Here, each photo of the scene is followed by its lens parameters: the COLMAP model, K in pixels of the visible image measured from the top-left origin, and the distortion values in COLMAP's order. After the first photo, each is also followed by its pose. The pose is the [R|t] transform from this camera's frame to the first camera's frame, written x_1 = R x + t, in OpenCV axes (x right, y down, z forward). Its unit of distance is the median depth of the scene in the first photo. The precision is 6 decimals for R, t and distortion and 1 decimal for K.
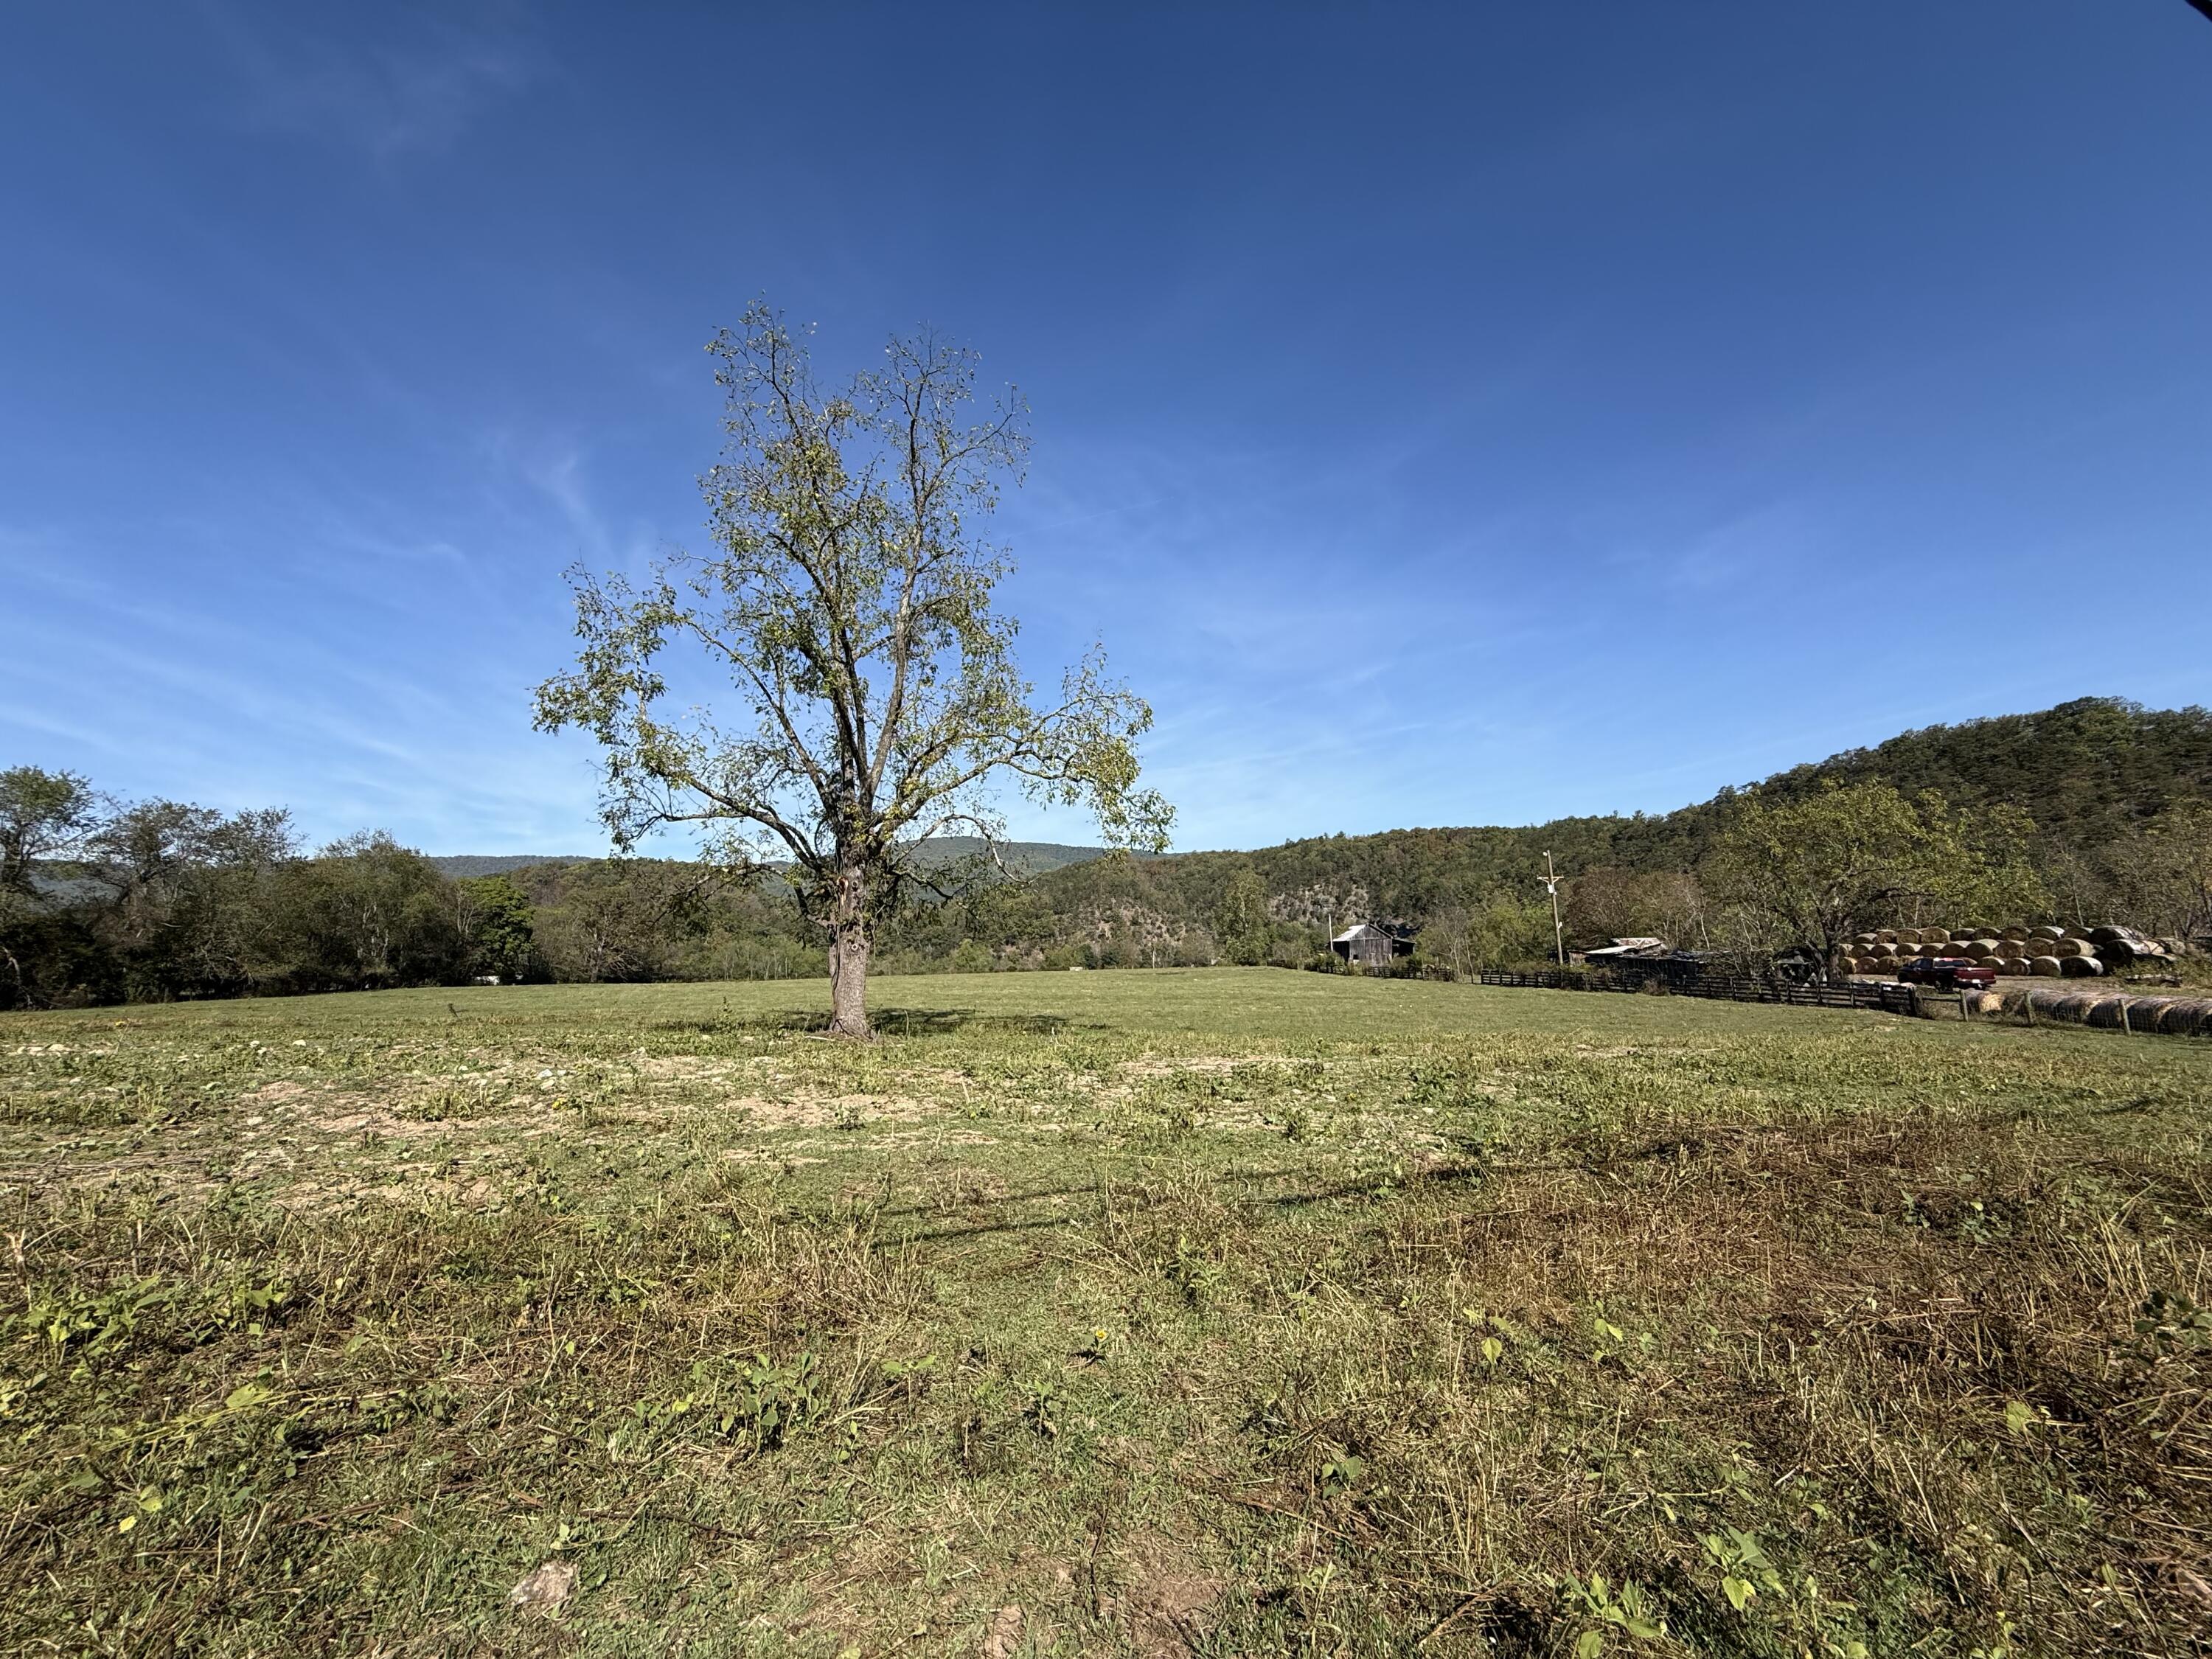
lens RADIAL K [[887.1, 0, 1106.0], [0, 887.1, 828.1], [0, 0, 1]] dist [0.002070, 0.000120]
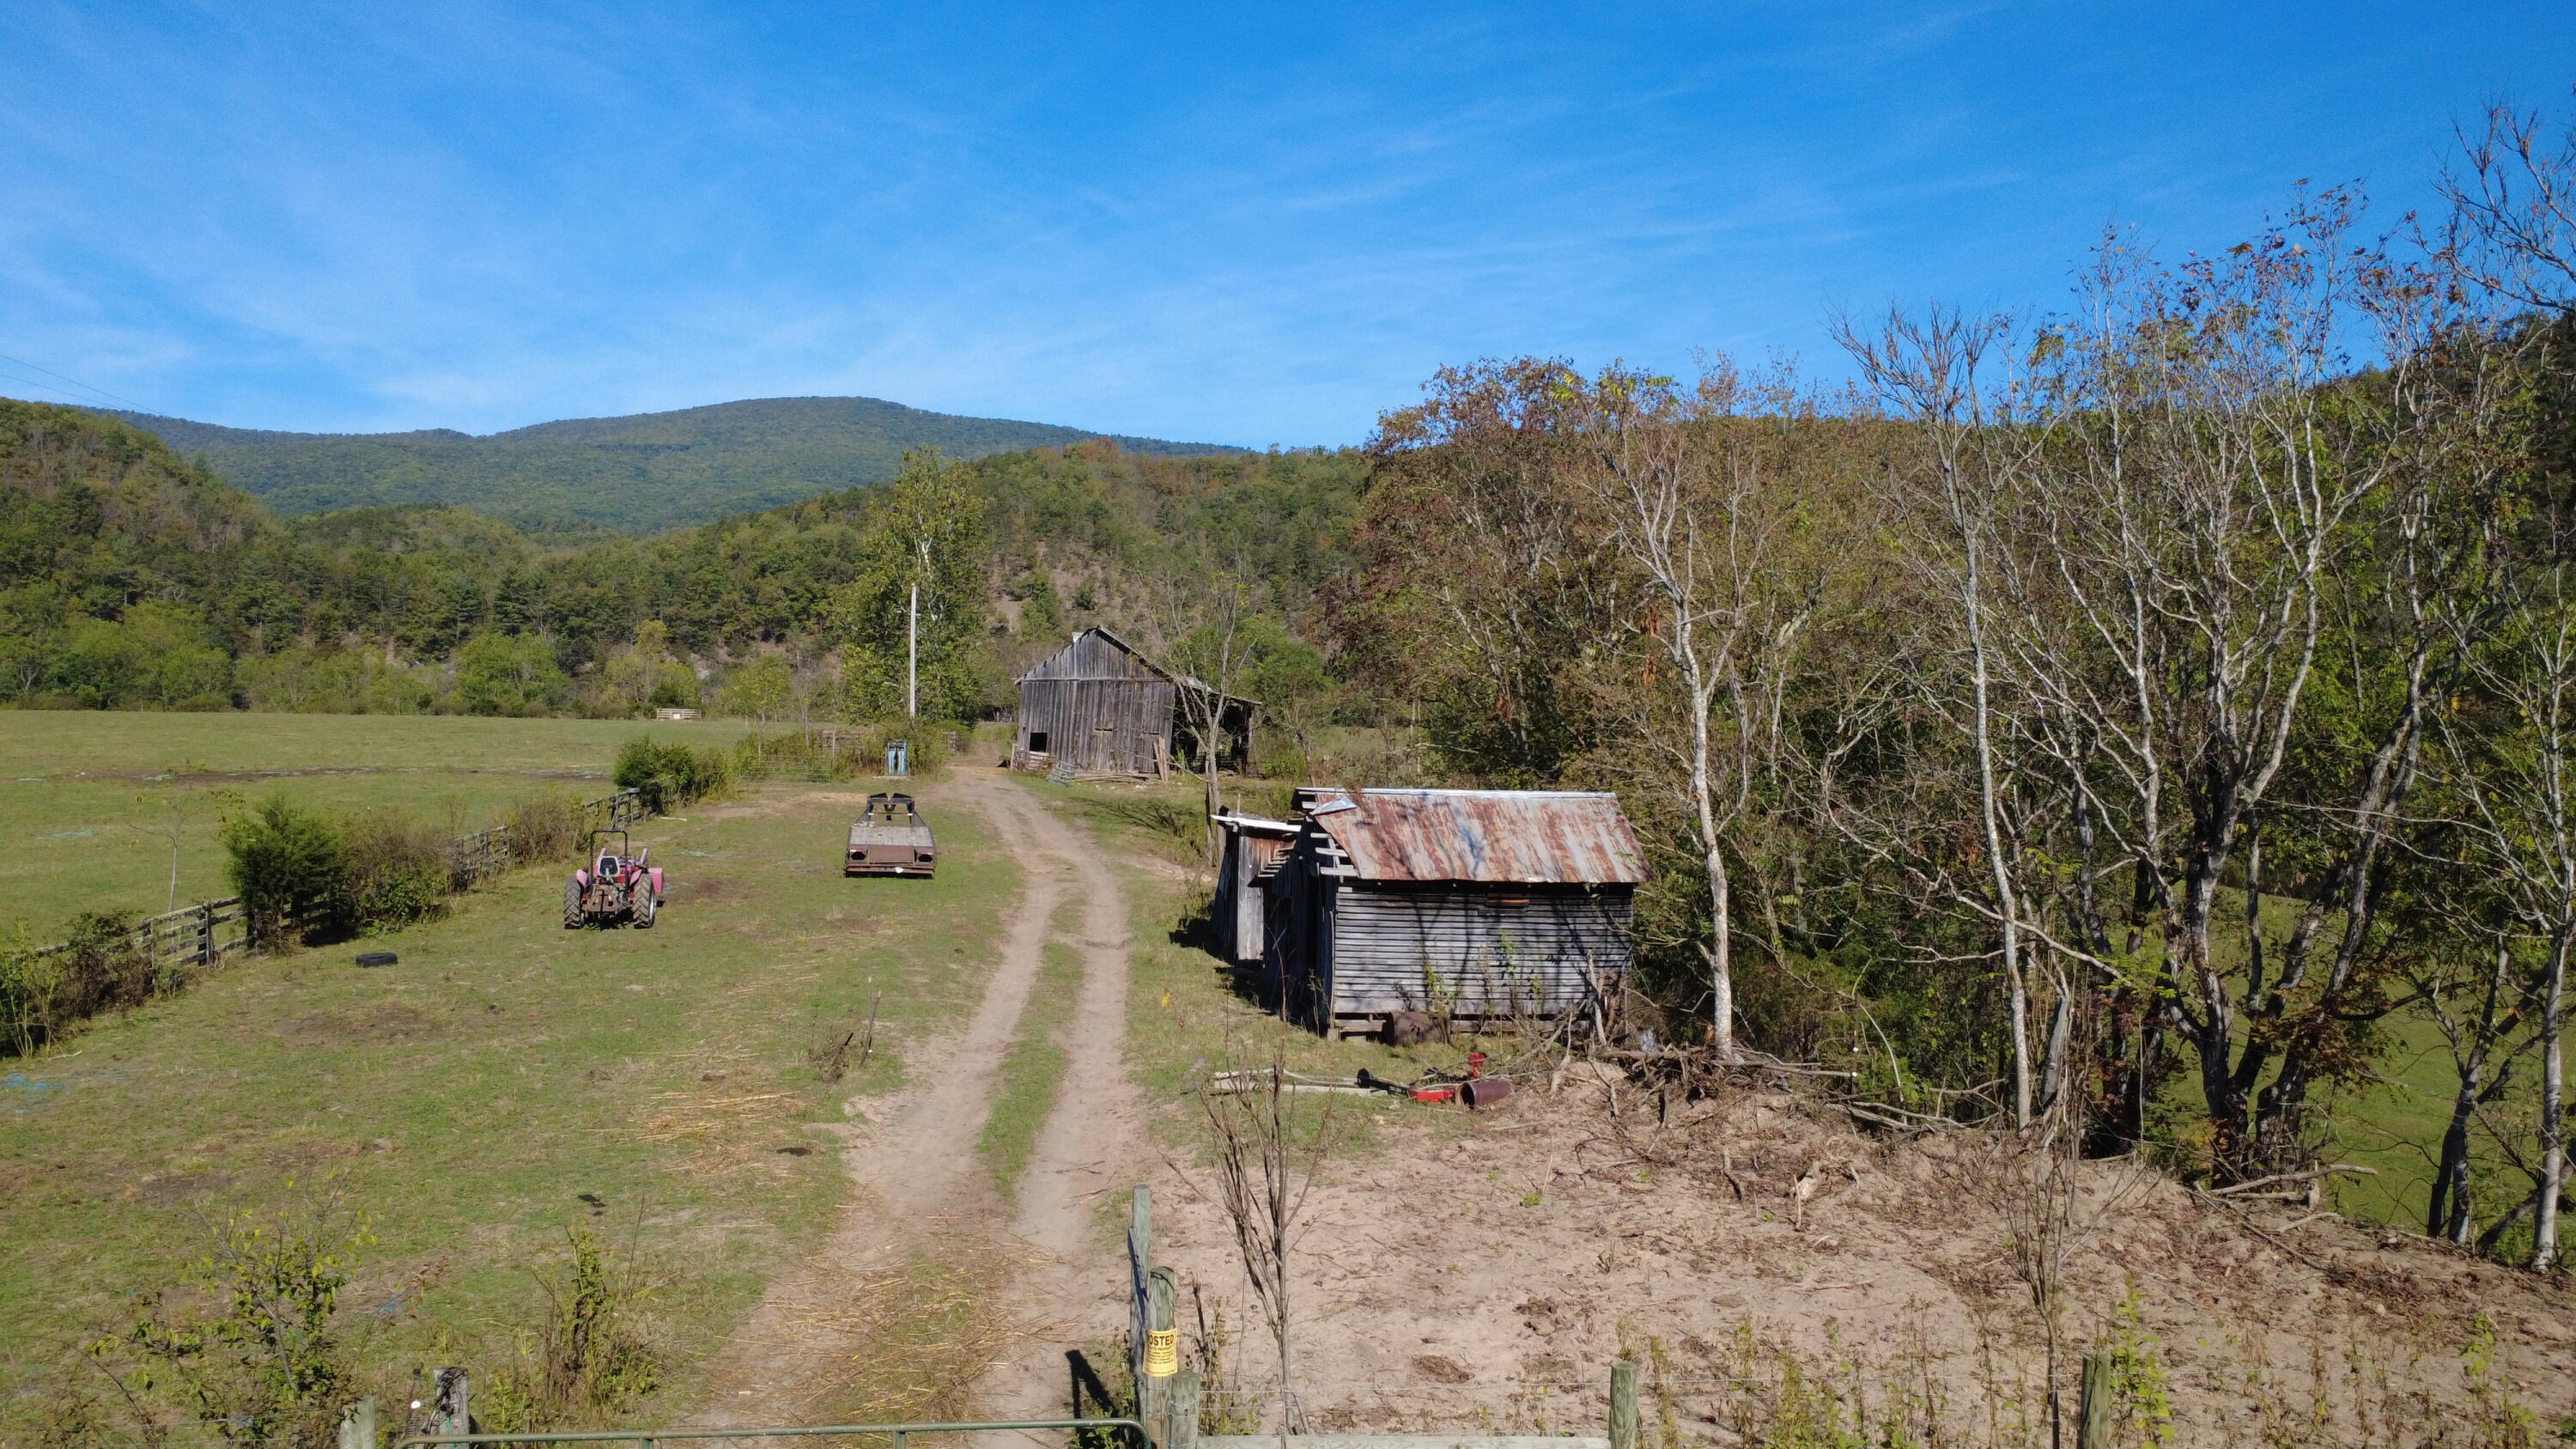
lens RADIAL K [[1887.0, 0, 1302.4], [0, 1887.0, 722.6], [0, 0, 1]] dist [0.000933, 0.000101]
pose [[0.997117, 0.046524, 0.059937, 0.086222], [-0.055851, 0.984750, 0.164768, 0.009317], [-0.051357, -0.167640, 0.984510, 0.105446]]
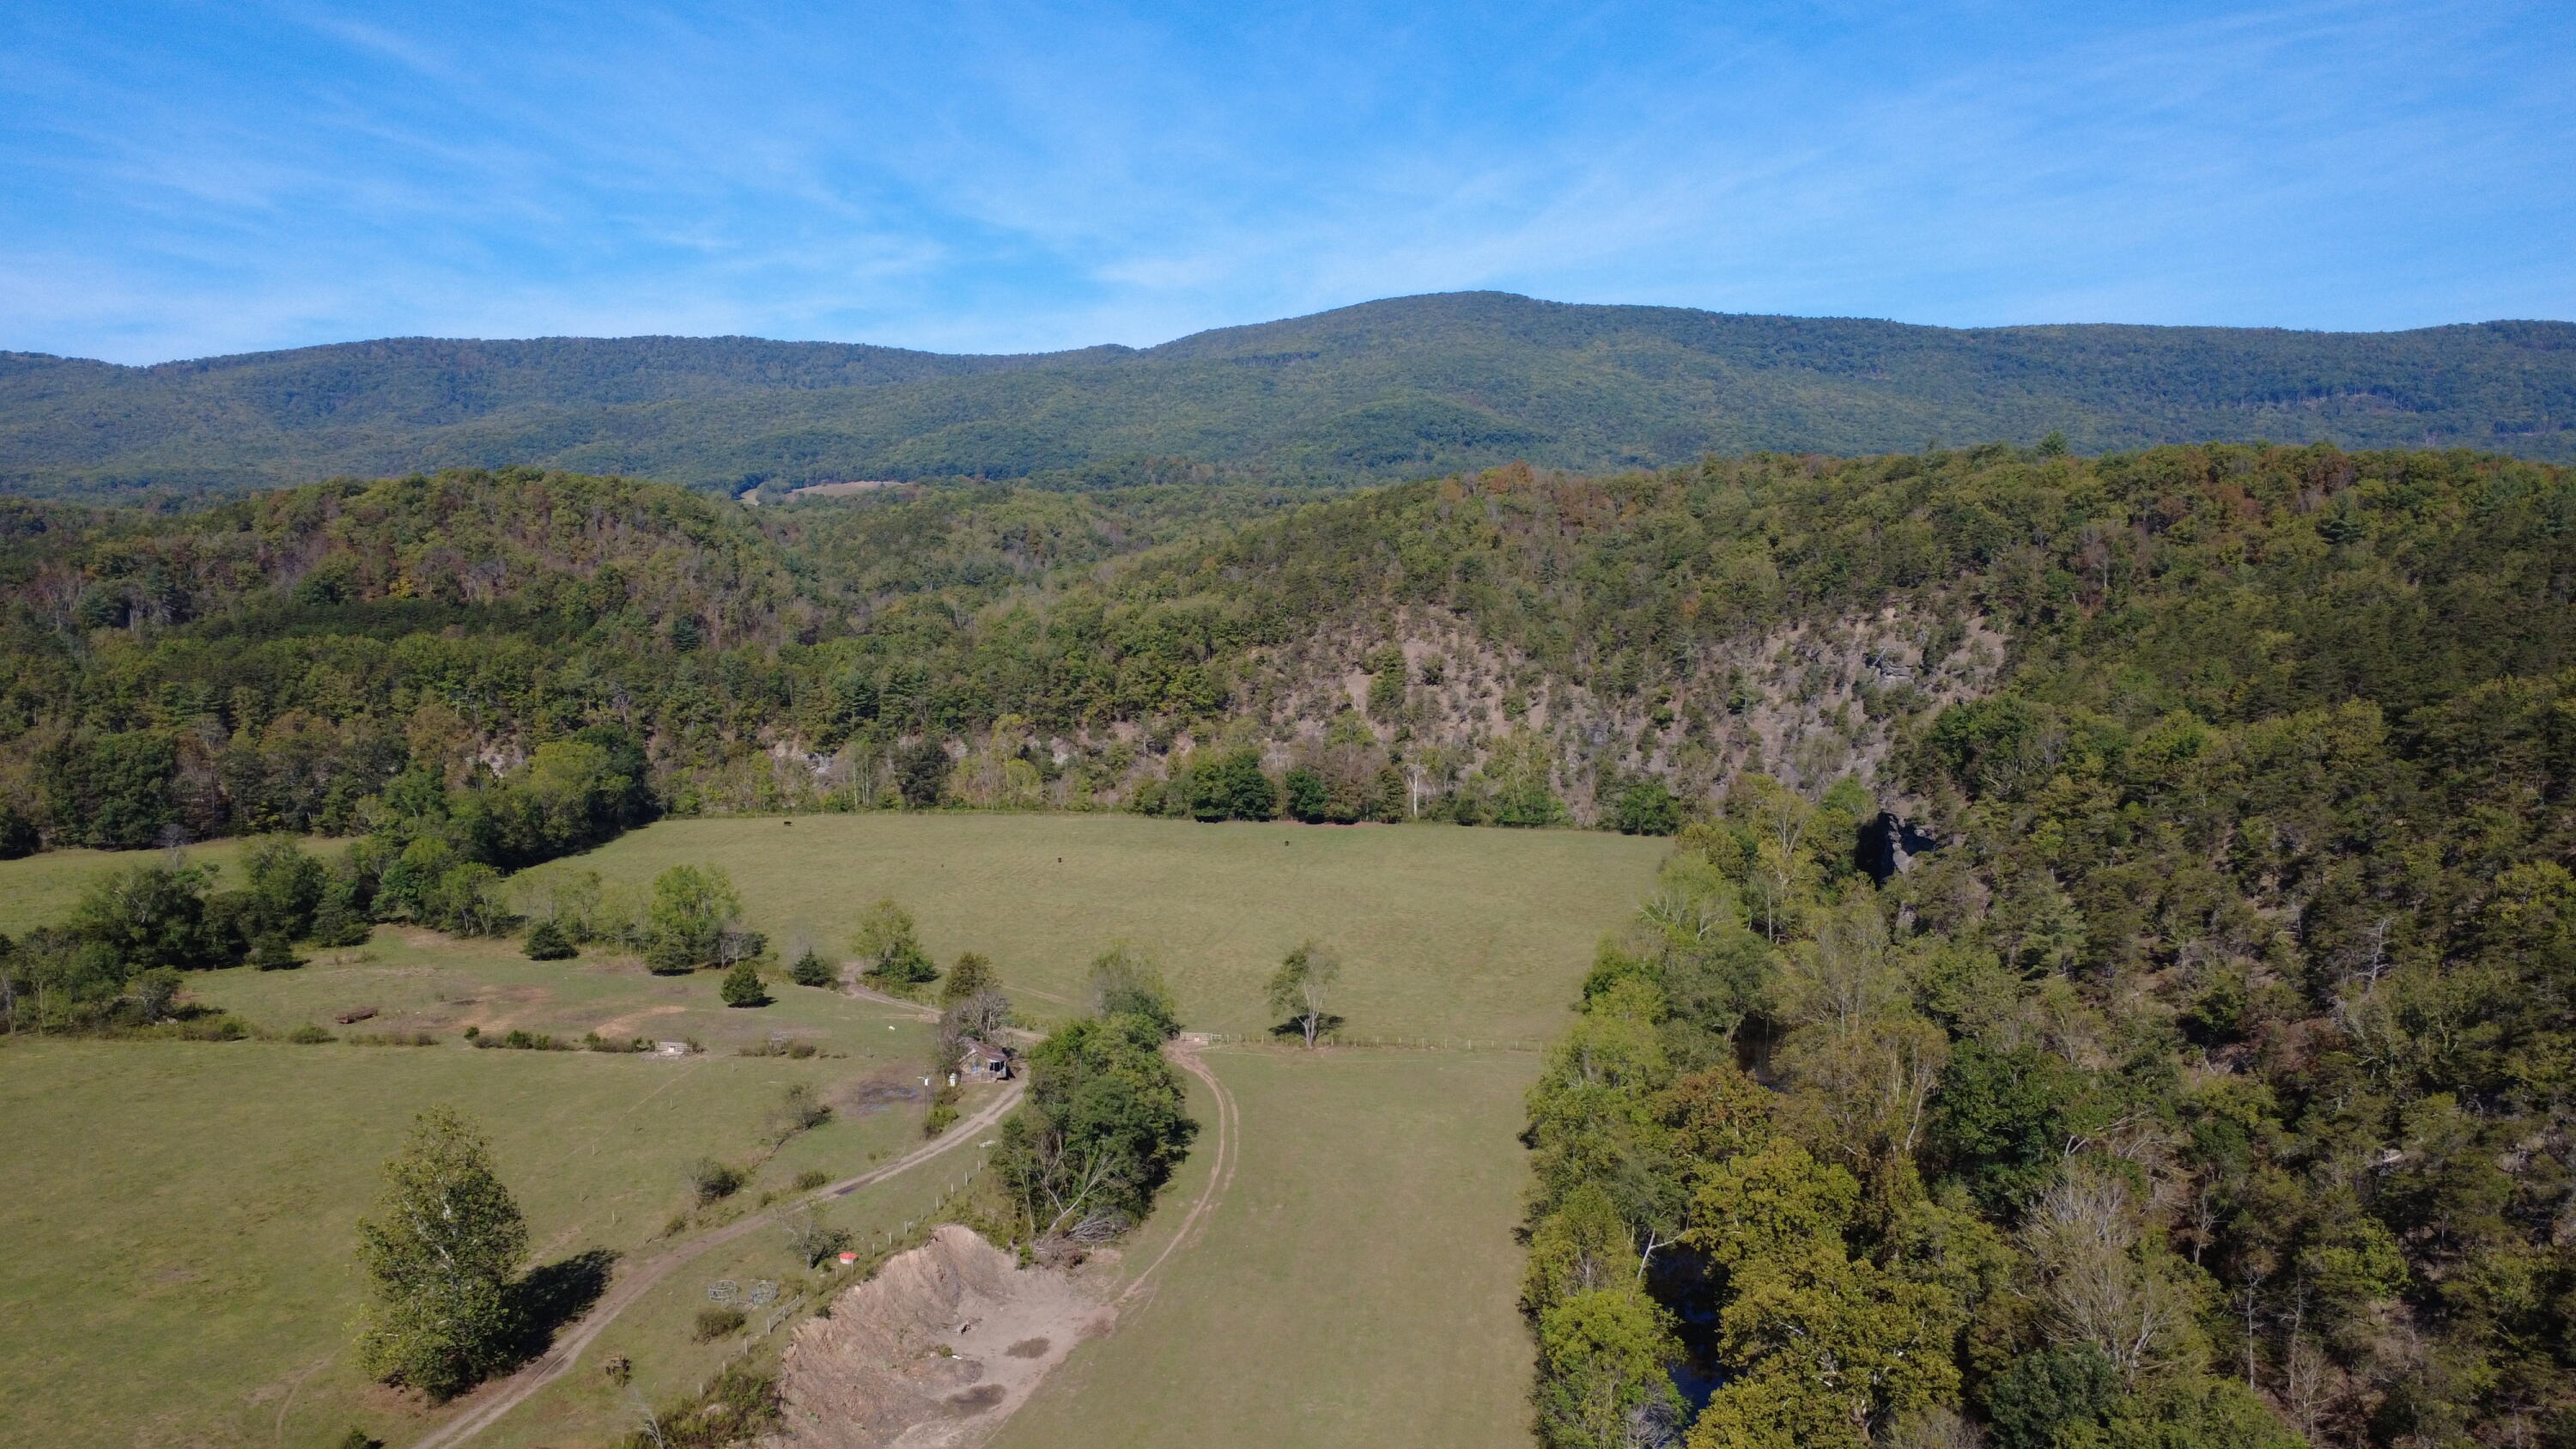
lens RADIAL K [[1887.0, 0, 1293.3], [0, 1887.0, 748.9], [0, 0, 1]] dist [0.000933, 0.000101]
pose [[0.955744, 0.062554, -0.287472, 0.230290], [0.014591, 0.965853, 0.258679, -0.092466], [0.293837, -0.251426, 0.922196, 0.156602]]
